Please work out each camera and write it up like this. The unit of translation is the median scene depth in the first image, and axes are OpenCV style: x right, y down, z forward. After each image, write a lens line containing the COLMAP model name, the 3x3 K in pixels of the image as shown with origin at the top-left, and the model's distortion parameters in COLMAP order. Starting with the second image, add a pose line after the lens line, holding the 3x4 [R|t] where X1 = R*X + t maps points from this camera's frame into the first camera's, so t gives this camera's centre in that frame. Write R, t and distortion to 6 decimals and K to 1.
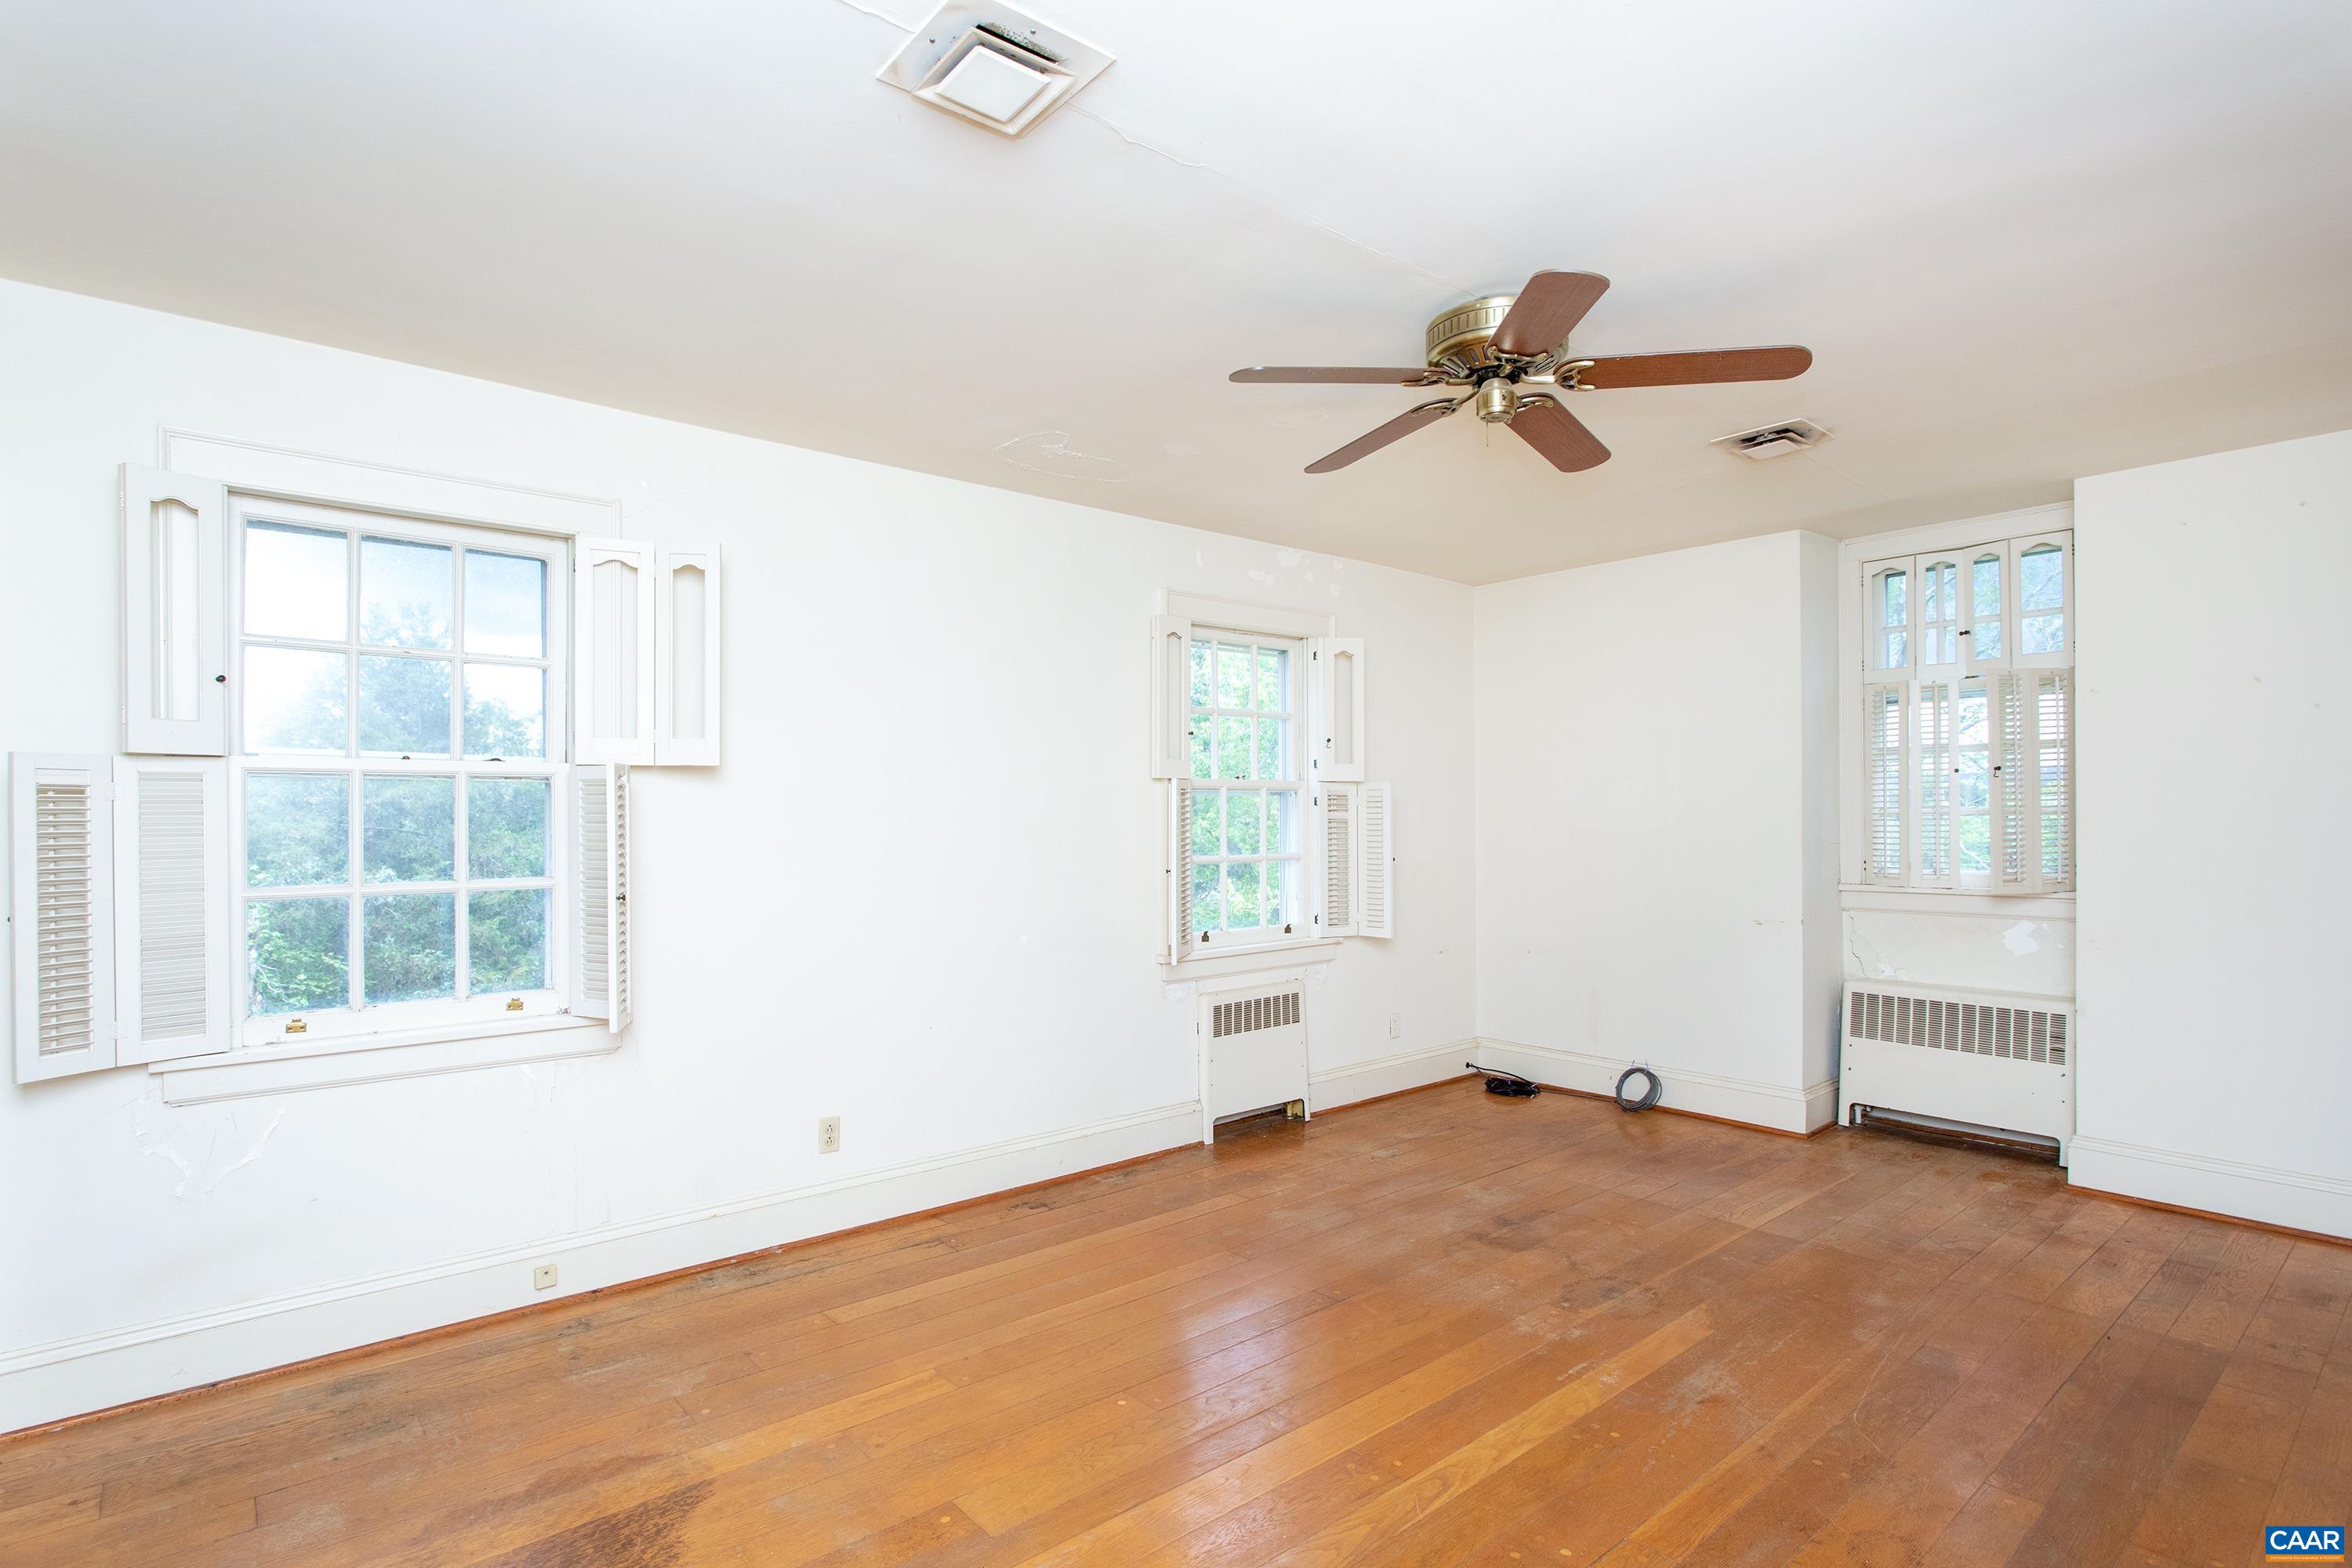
lens RADIAL K [[1162.9, 0, 1178.2], [0, 1162.9, 834.2], [0, 0, 1]] dist [0.005672, 0.000715]
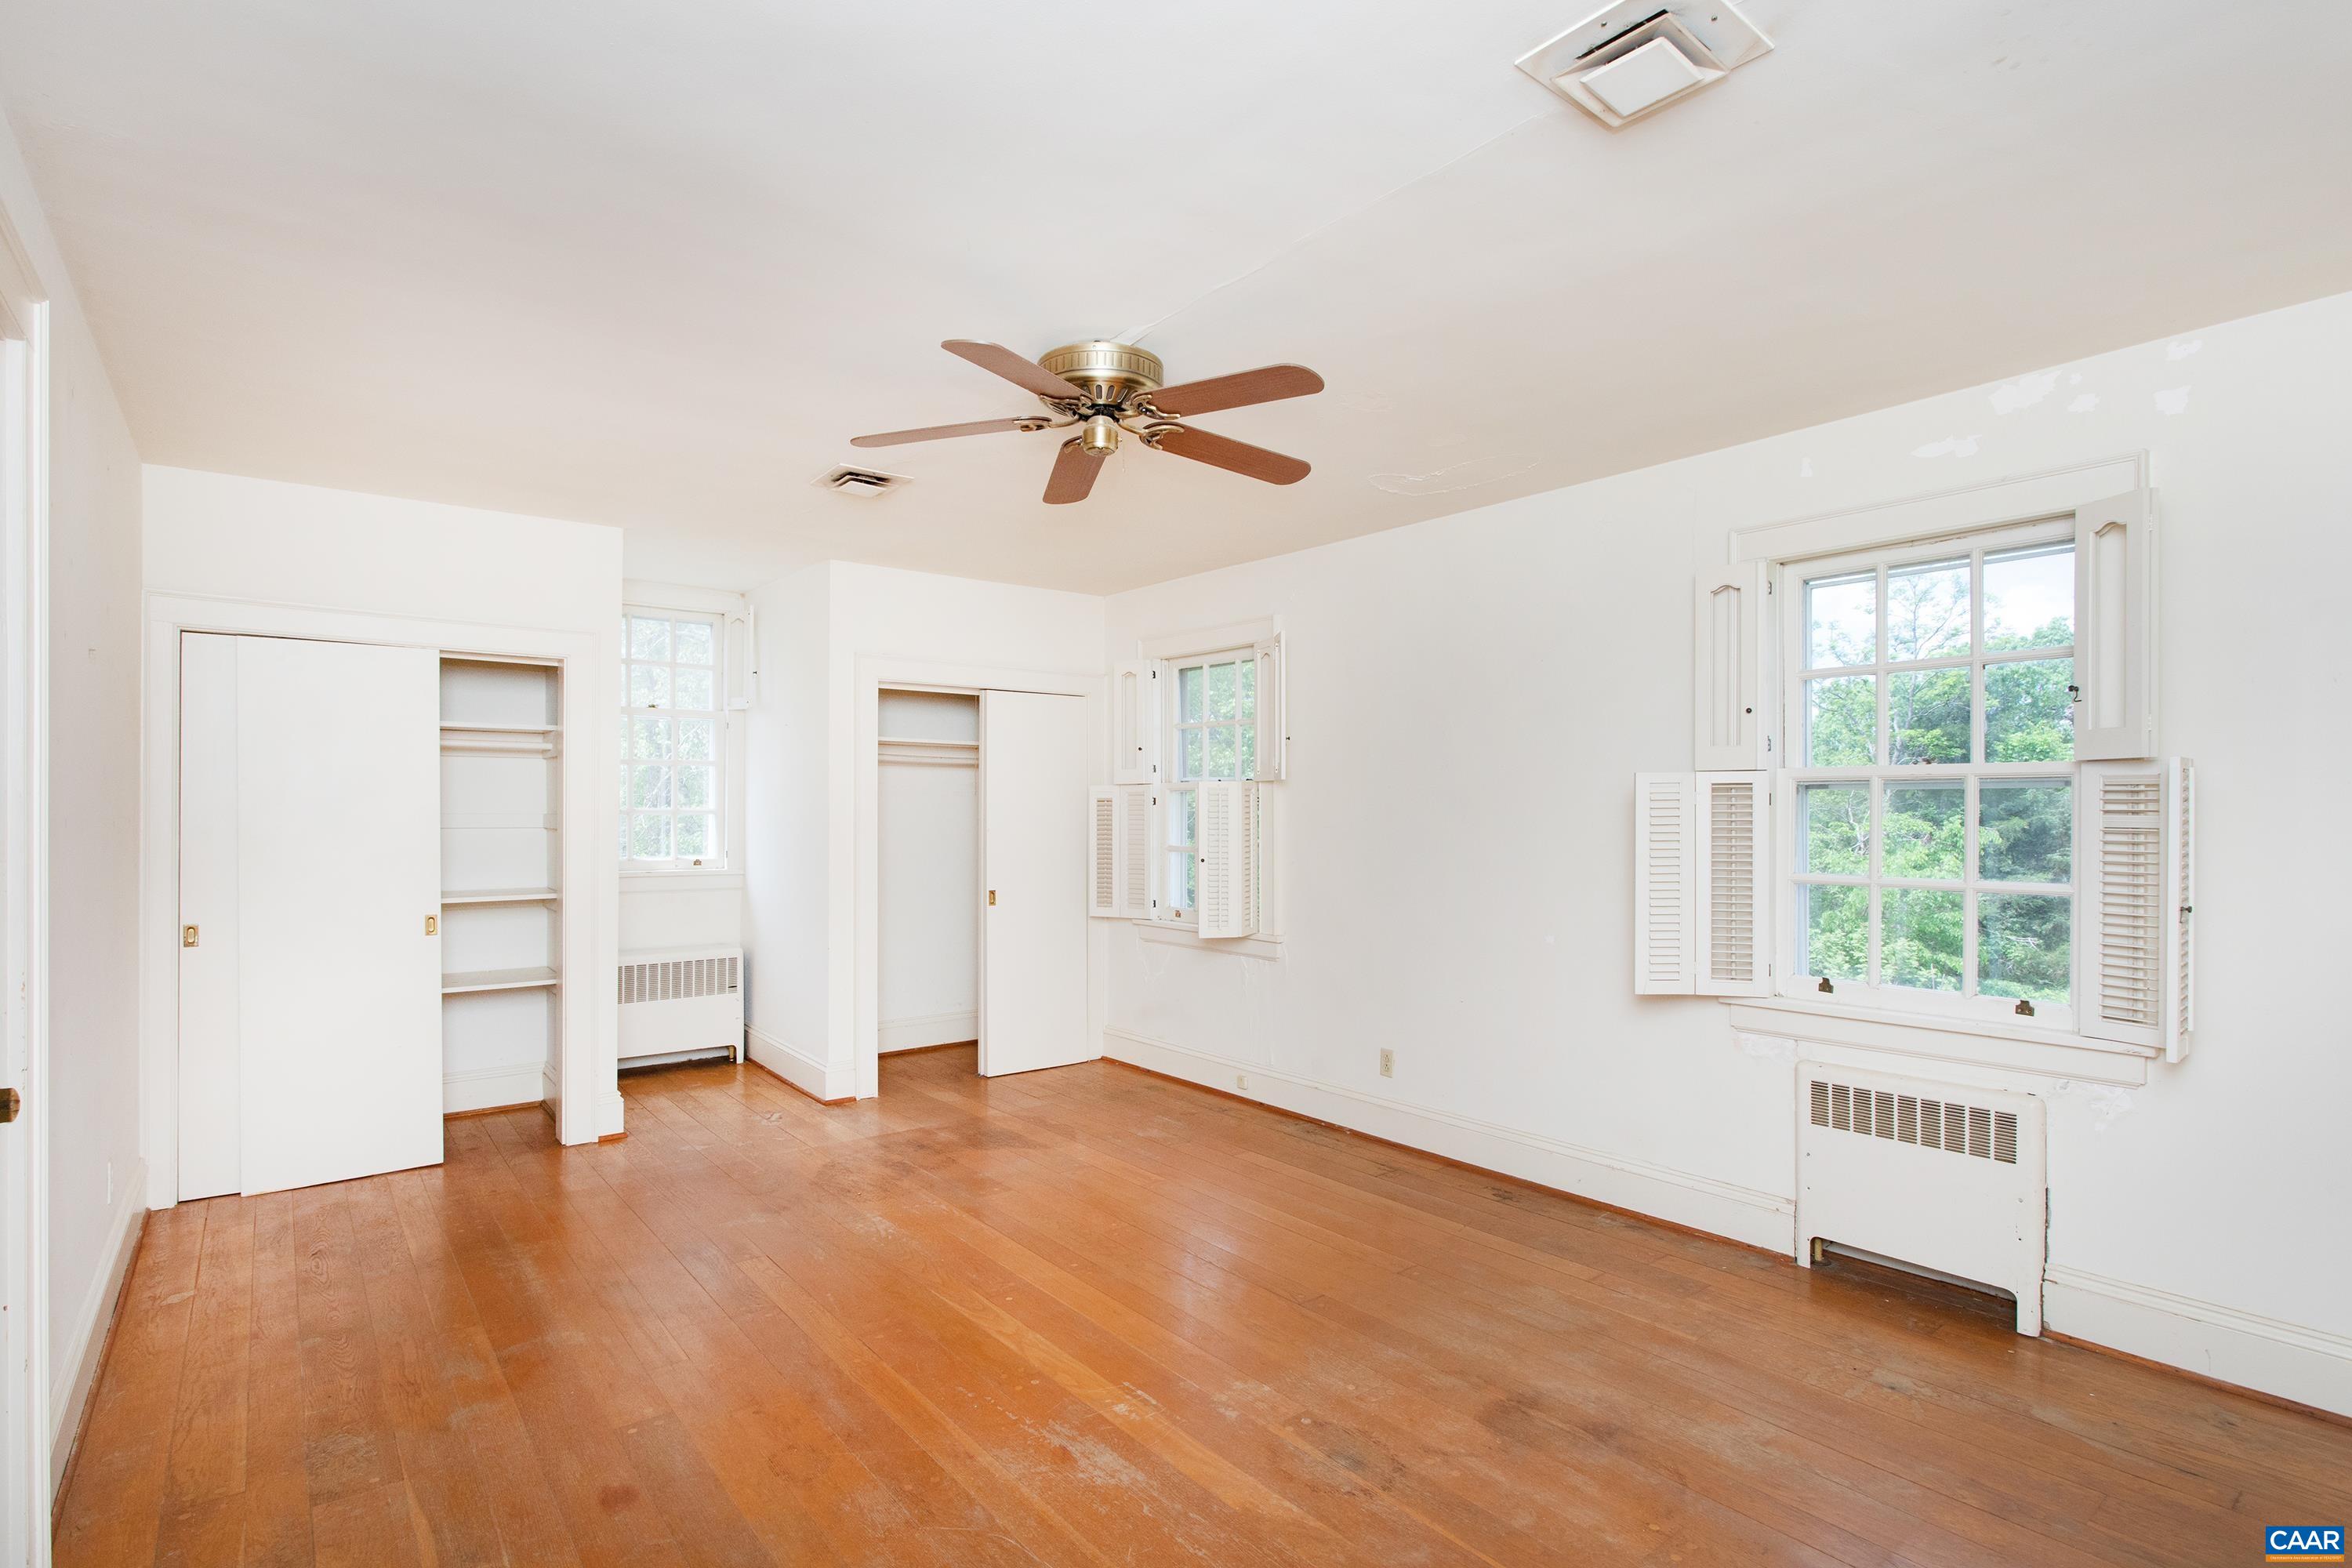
lens RADIAL K [[1146.2, 0, 1172.1], [0, 1146.2, 815.6], [0, 0, 1]] dist [0.002277, 0.000738]
pose [[-0.053398, -0.001093, -0.998573, 0.951455], [-0.008913, 0.999960, -0.000618, -0.017426], [0.998534, 0.008867, -0.053406, 0.785859]]
